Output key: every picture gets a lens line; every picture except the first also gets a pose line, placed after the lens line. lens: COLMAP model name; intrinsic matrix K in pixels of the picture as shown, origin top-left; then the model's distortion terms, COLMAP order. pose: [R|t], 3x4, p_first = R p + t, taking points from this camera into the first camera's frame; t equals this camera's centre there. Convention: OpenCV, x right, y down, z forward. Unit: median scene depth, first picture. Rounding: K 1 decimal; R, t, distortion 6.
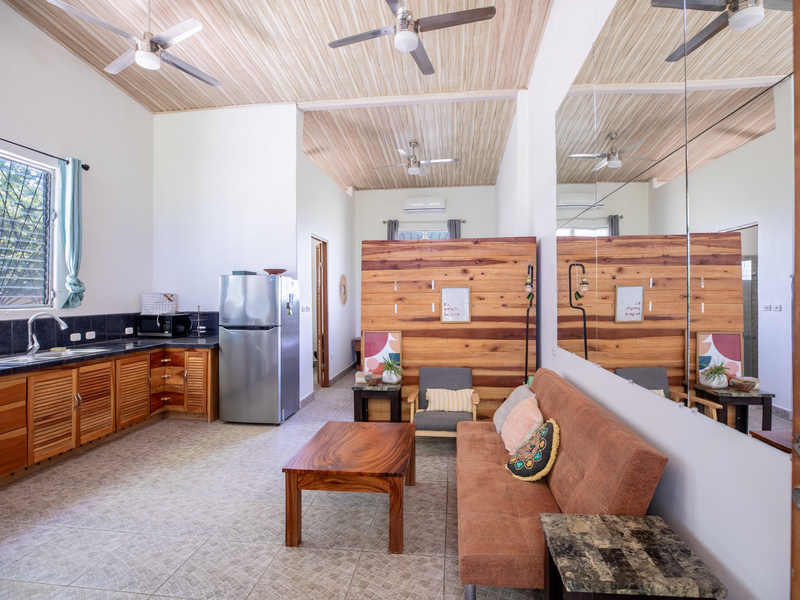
lens RADIAL K [[412.1, 0, 405.2], [0, 412.1, 300.8], [0, 0, 1]] dist [-0.040052, 0.011304]
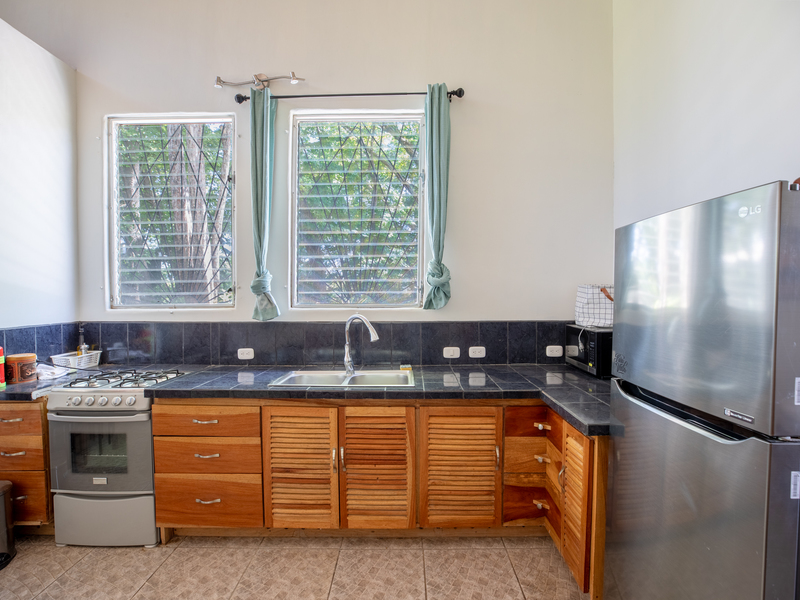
lens RADIAL K [[412.1, 0, 402.6], [0, 412.1, 301.2], [0, 0, 1]] dist [-0.040052, 0.011304]
pose [[0.110173, 0.021577, -0.993678, -0.142660], [-0.009282, 0.999743, 0.020679, -0.008536], [0.993869, 0.006945, 0.110345, 0.830839]]
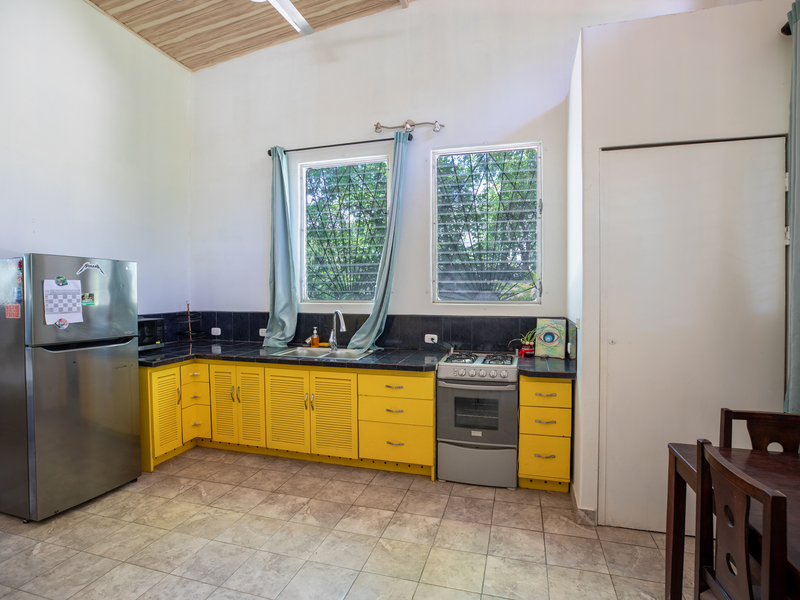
lens RADIAL K [[412.1, 0, 400.7], [0, 412.1, 301.7], [0, 0, 1]] dist [-0.040052, 0.011304]
pose [[-0.161140, 0.029970, -0.986476, 0.003683], [-0.010652, 0.999428, 0.032103, -0.008386], [0.986874, 0.015681, -0.160728, 0.485868]]
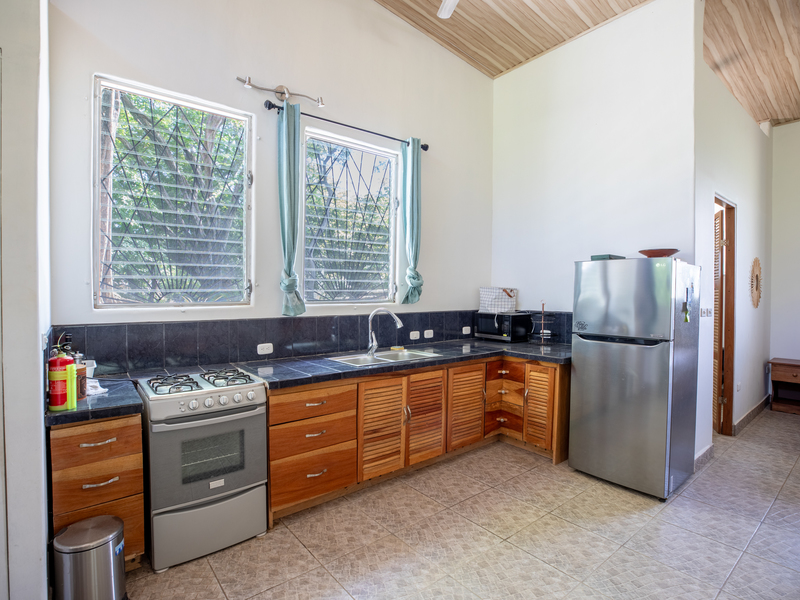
lens RADIAL K [[412.1, 0, 402.7], [0, 412.1, 302.8], [0, 0, 1]] dist [-0.040052, 0.011304]
pose [[0.713838, 0.021355, -0.699985, -0.180458], [-0.011813, 0.999760, 0.018454, -0.000707], [0.700211, -0.004904, 0.713919, 0.307516]]
